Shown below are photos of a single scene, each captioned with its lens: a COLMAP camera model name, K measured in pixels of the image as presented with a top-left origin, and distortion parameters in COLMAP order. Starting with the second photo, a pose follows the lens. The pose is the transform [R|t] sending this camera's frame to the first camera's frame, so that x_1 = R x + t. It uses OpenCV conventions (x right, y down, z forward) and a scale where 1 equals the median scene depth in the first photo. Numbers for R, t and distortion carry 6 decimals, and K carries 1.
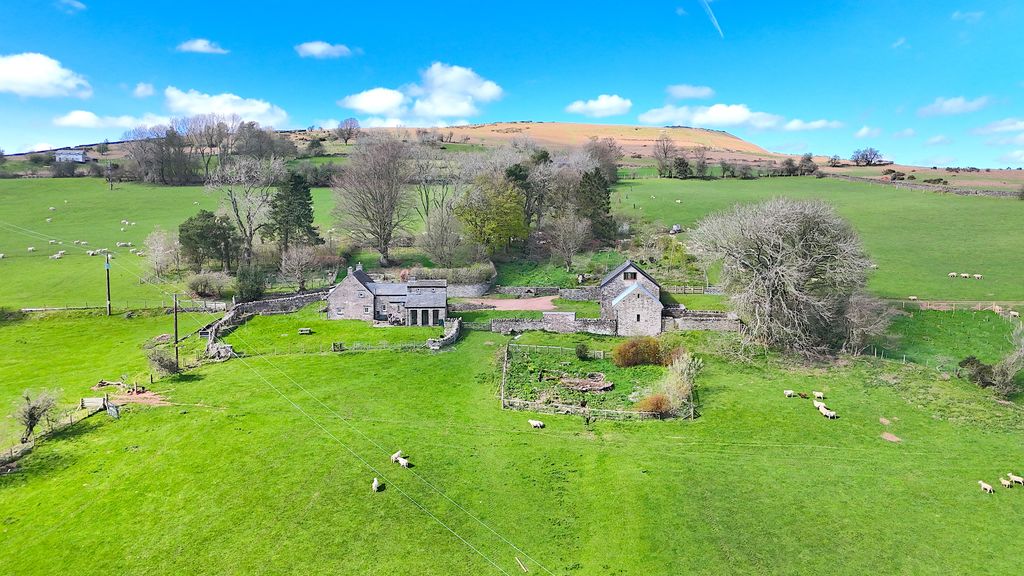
lens RADIAL K [[723.4, 0, 512.0], [0, 723.4, 288.0], [0, 0, 1]] dist [0.048761, -0.046003]
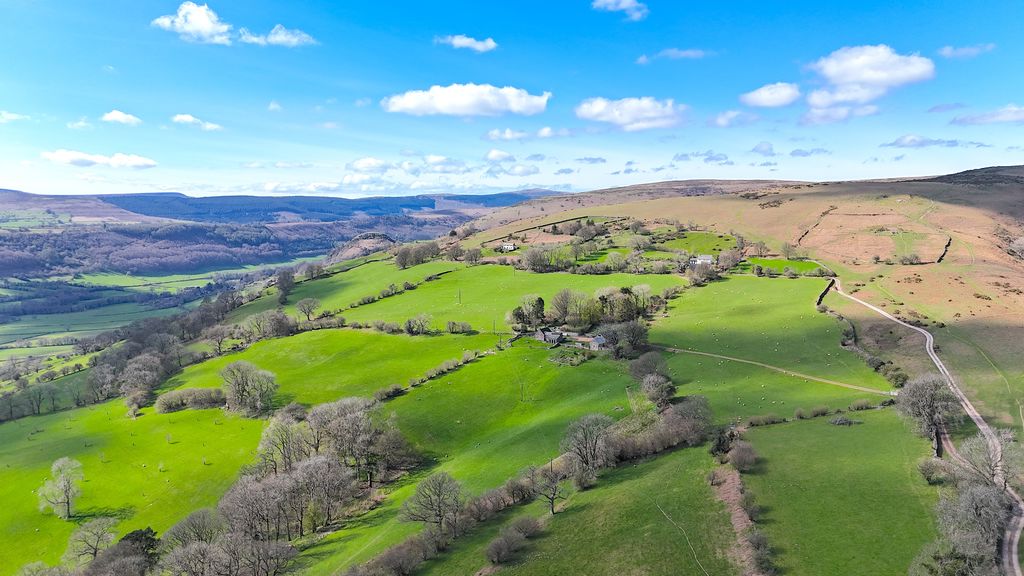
lens RADIAL K [[723.4, 0, 512.0], [0, 723.4, 288.0], [0, 0, 1]] dist [0.048761, -0.046003]
pose [[0.835134, 0.054578, -0.547332, 1.966944], [-0.038483, 0.998424, 0.040840, -0.431200], [0.548699, -0.013044, 0.835918, -2.659985]]
